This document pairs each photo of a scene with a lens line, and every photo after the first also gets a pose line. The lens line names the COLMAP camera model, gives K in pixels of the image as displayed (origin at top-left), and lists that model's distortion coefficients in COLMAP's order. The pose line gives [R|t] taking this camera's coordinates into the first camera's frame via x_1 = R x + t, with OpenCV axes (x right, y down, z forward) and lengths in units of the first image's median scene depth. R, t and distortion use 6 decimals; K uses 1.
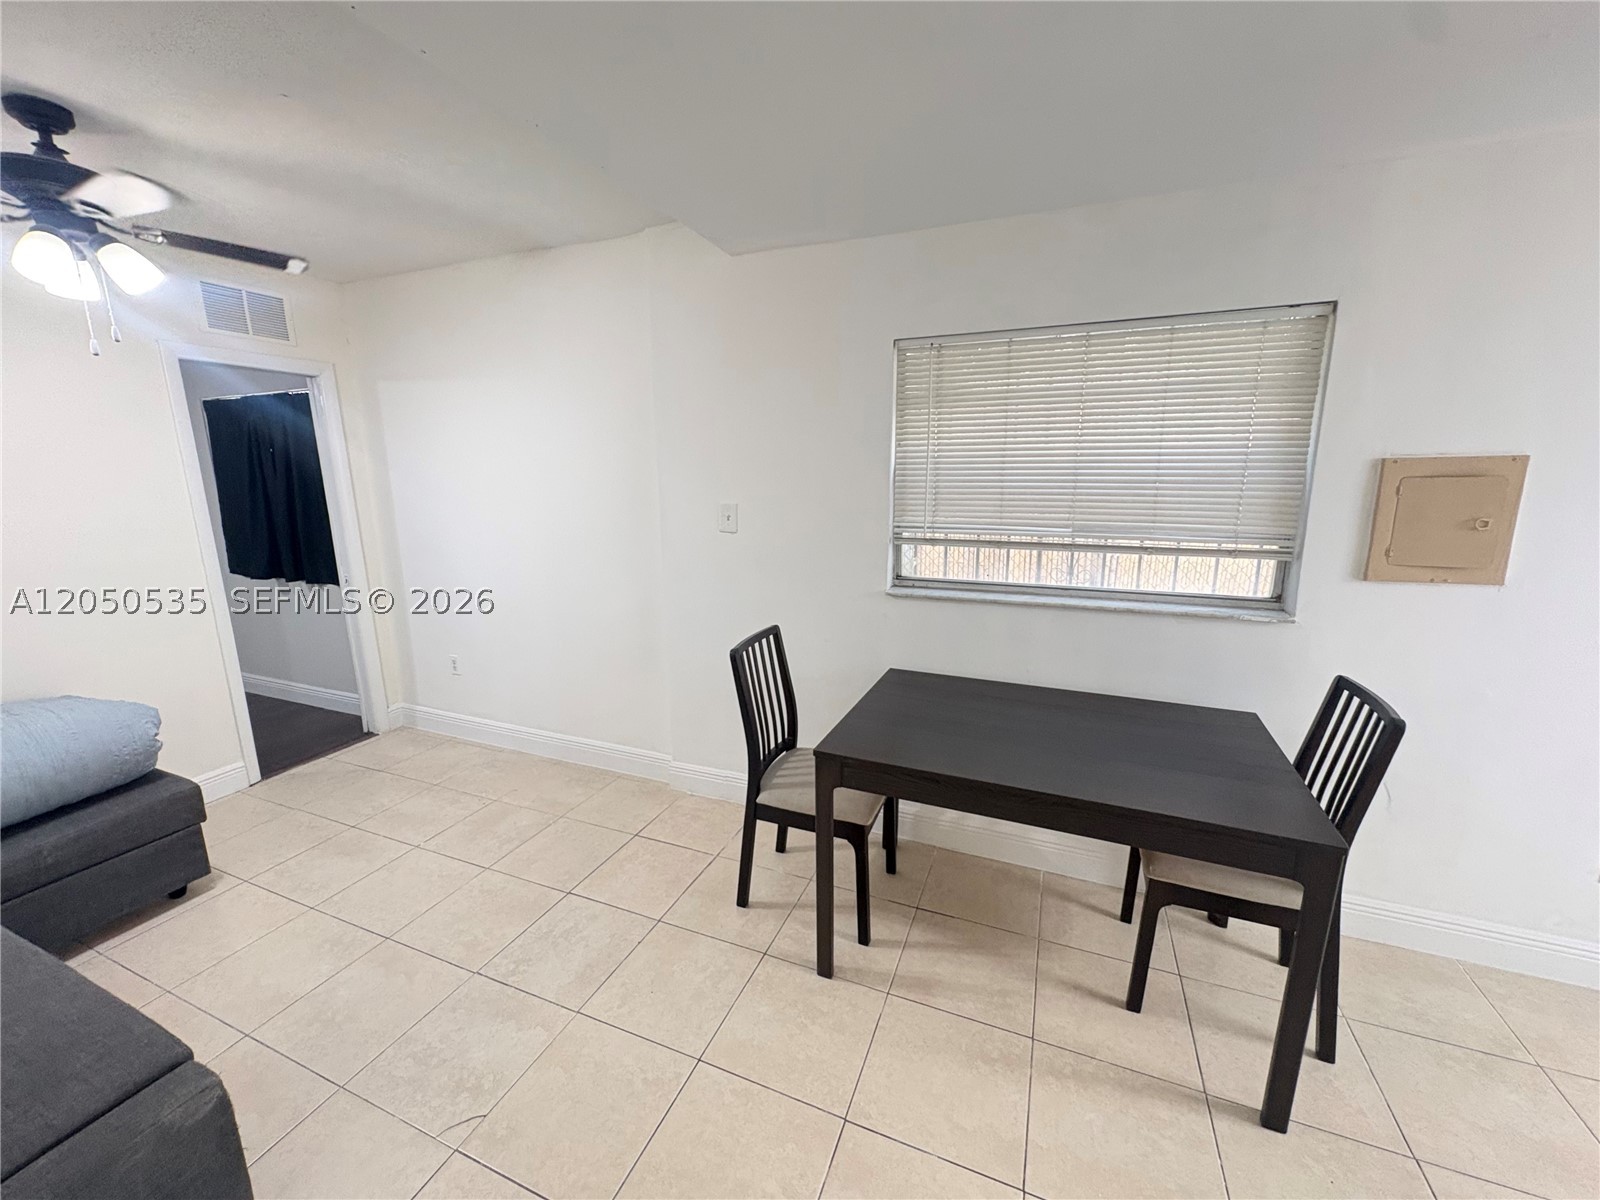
lens RADIAL K [[638.4, 0, 803.2], [0, 638.4, 604.0], [0, 0, 1]] dist [-0.000605, -0.000175]
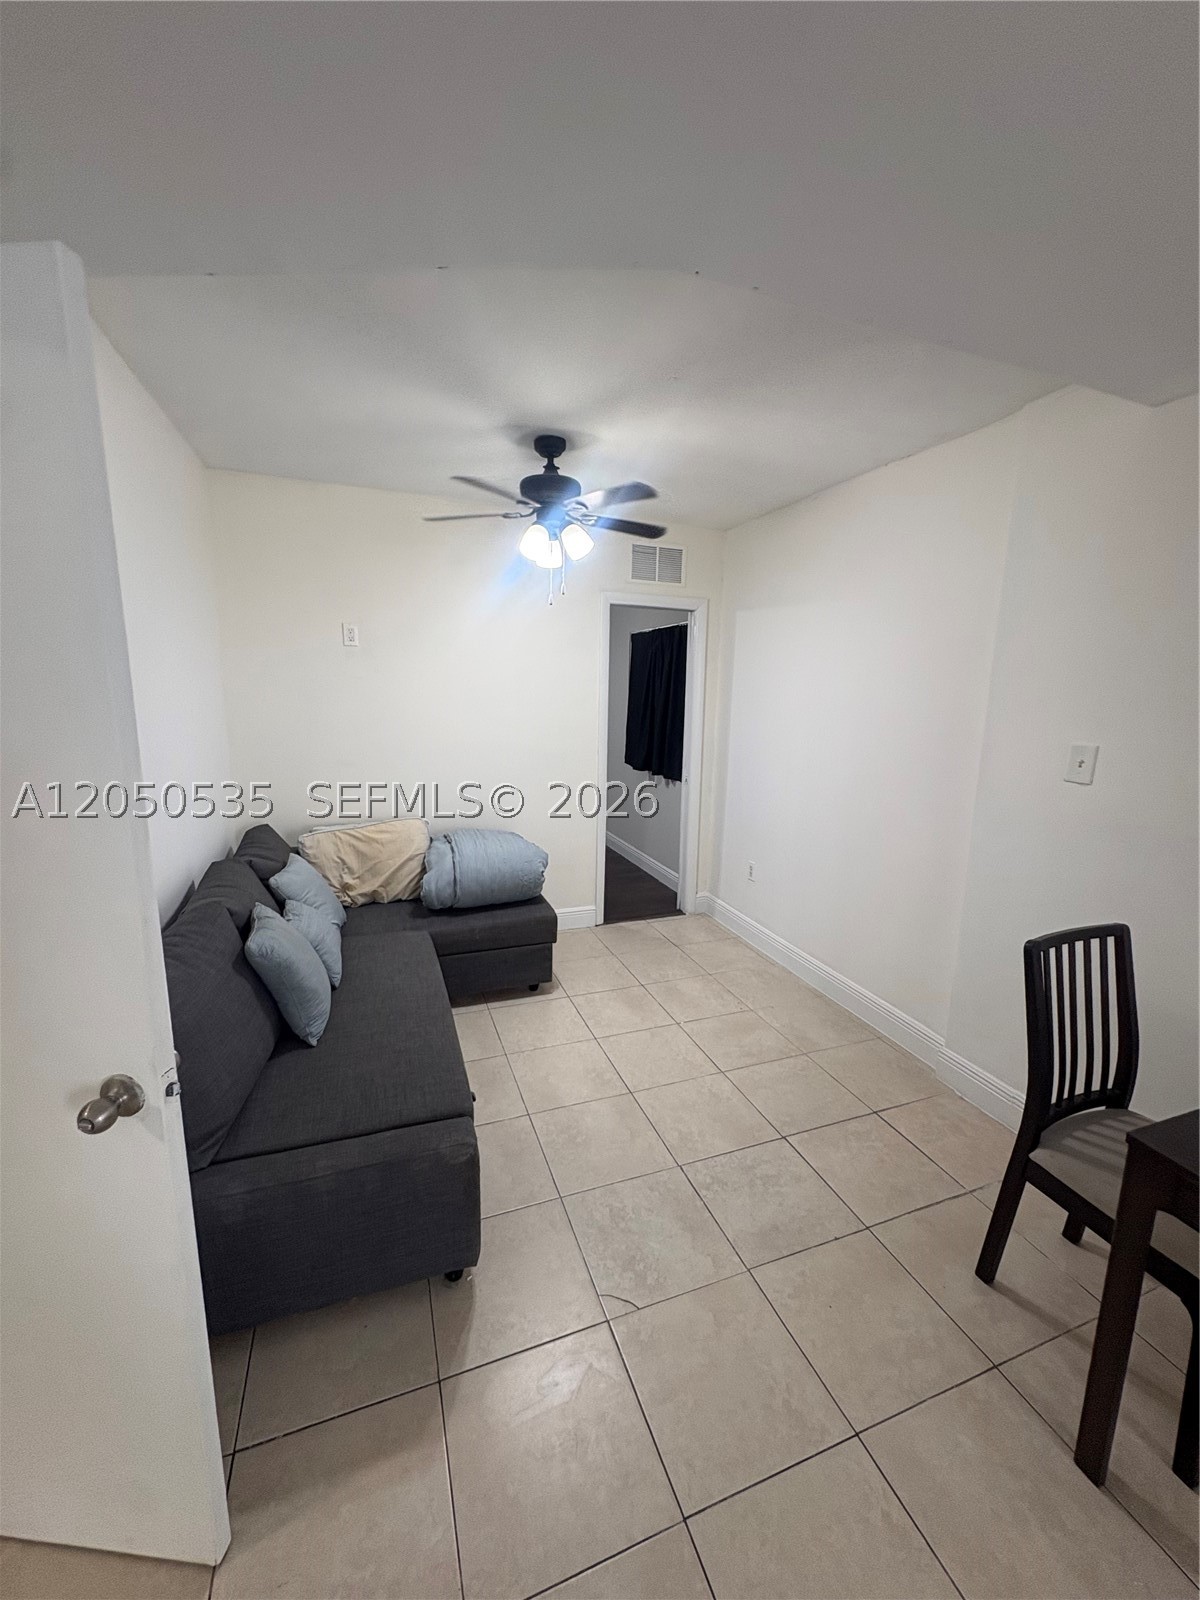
lens RADIAL K [[638.4, 0, 596.4], [0, 638.4, 798.8], [0, 0, 1]] dist [-0.000605, -0.000175]
pose [[0.673715, 0.149591, -0.723693, 0.056089], [-0.178605, 0.983226, 0.036967, -0.025761], [0.717084, 0.104350, 0.689131, 0.103250]]
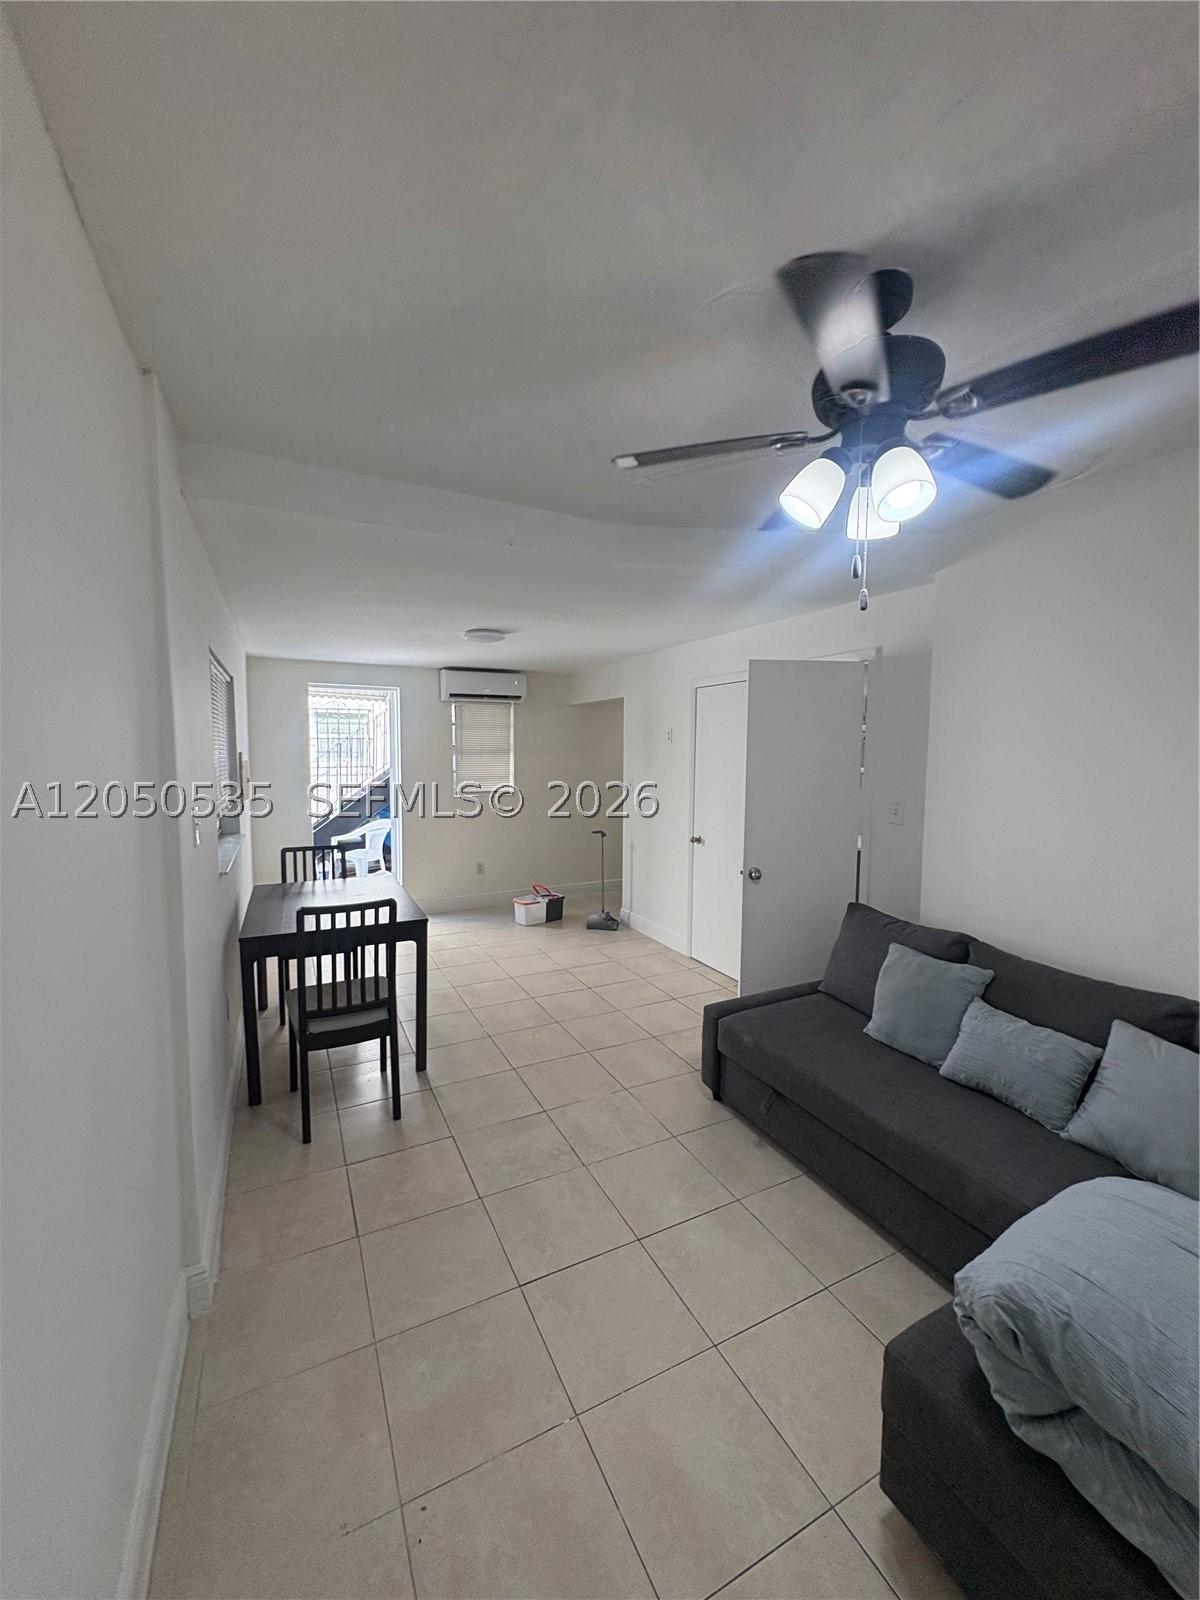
lens RADIAL K [[638.4, 0, 596.4], [0, 638.4, 798.8], [0, 0, 1]] dist [-0.000605, -0.000175]
pose [[-0.753790, -0.045402, 0.655545, -1.136565], [0.128505, 0.968163, 0.214817, -0.315309], [-0.644428, 0.246168, -0.723957, 1.486172]]
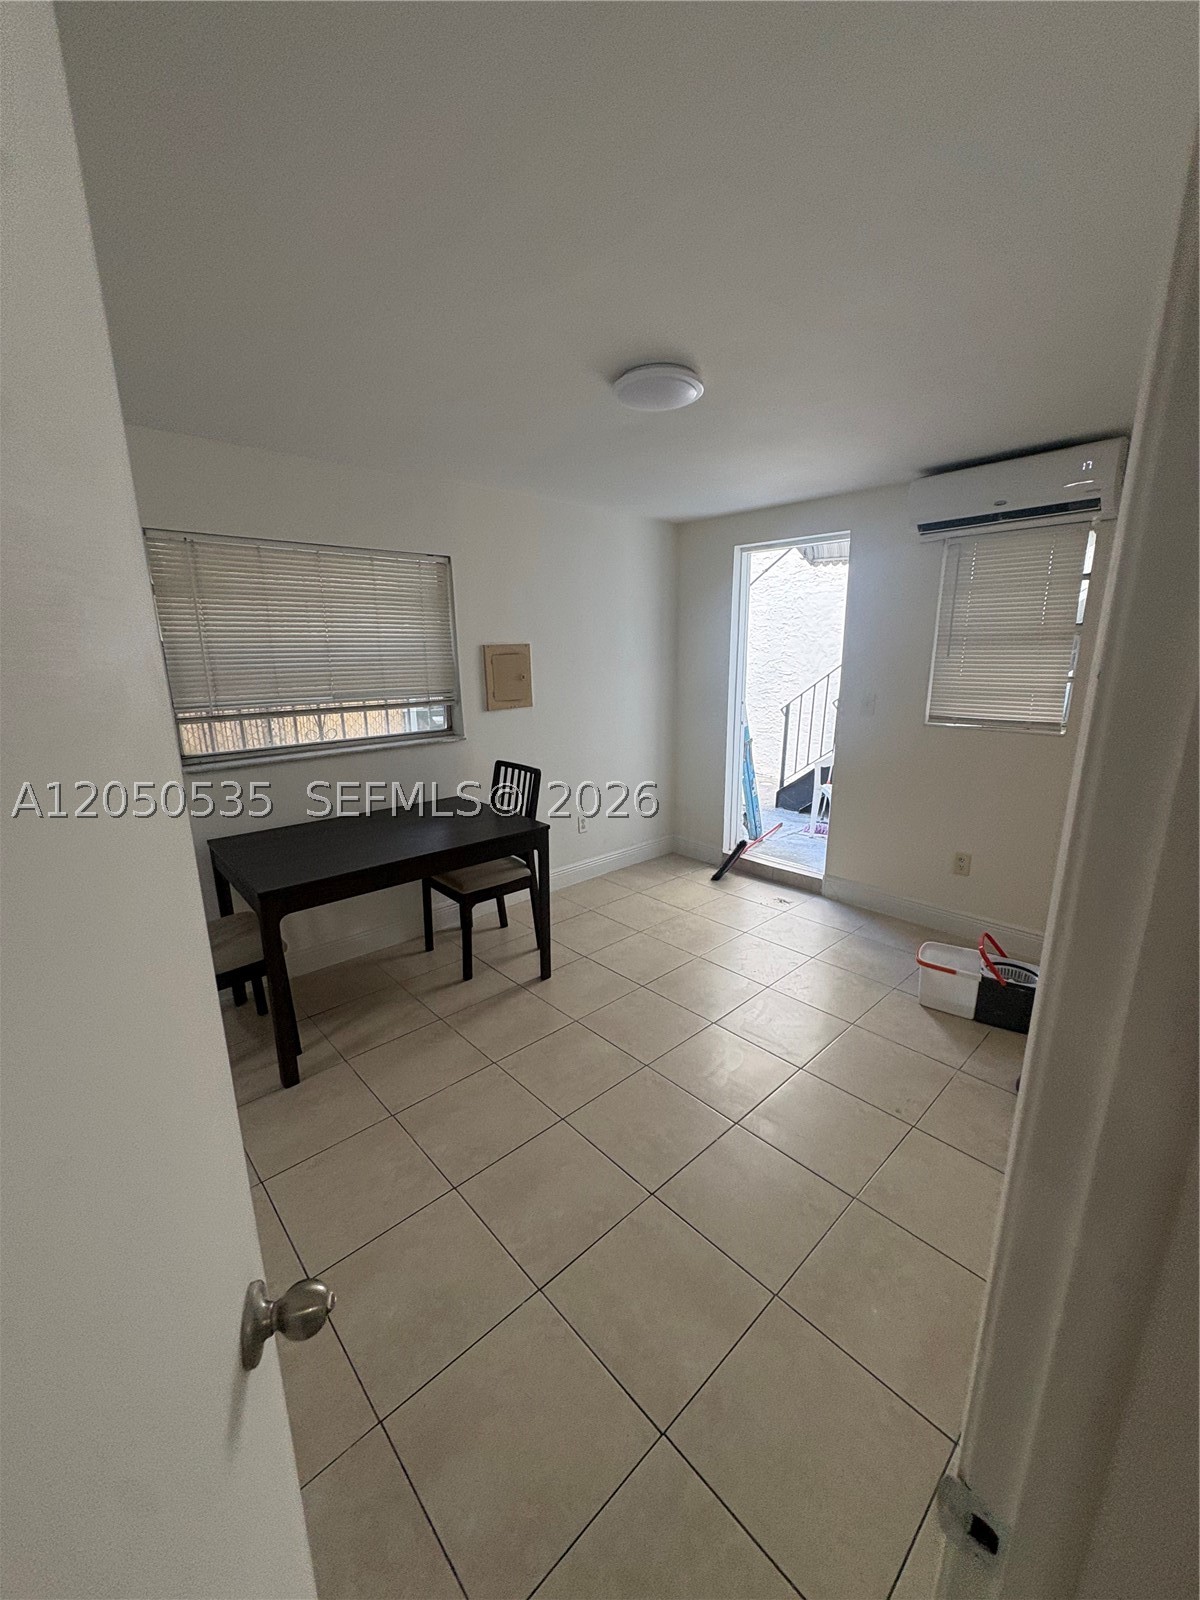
lens RADIAL K [[638.4, 0, 596.4], [0, 638.4, 798.8], [0, 0, 1]] dist [-0.000605, -0.000175]
pose [[0.418142, -0.218565, 0.881695, -0.564289], [0.181424, 0.971160, 0.154702, -0.015737], [-0.890080, 0.095274, 0.445736, -0.070617]]
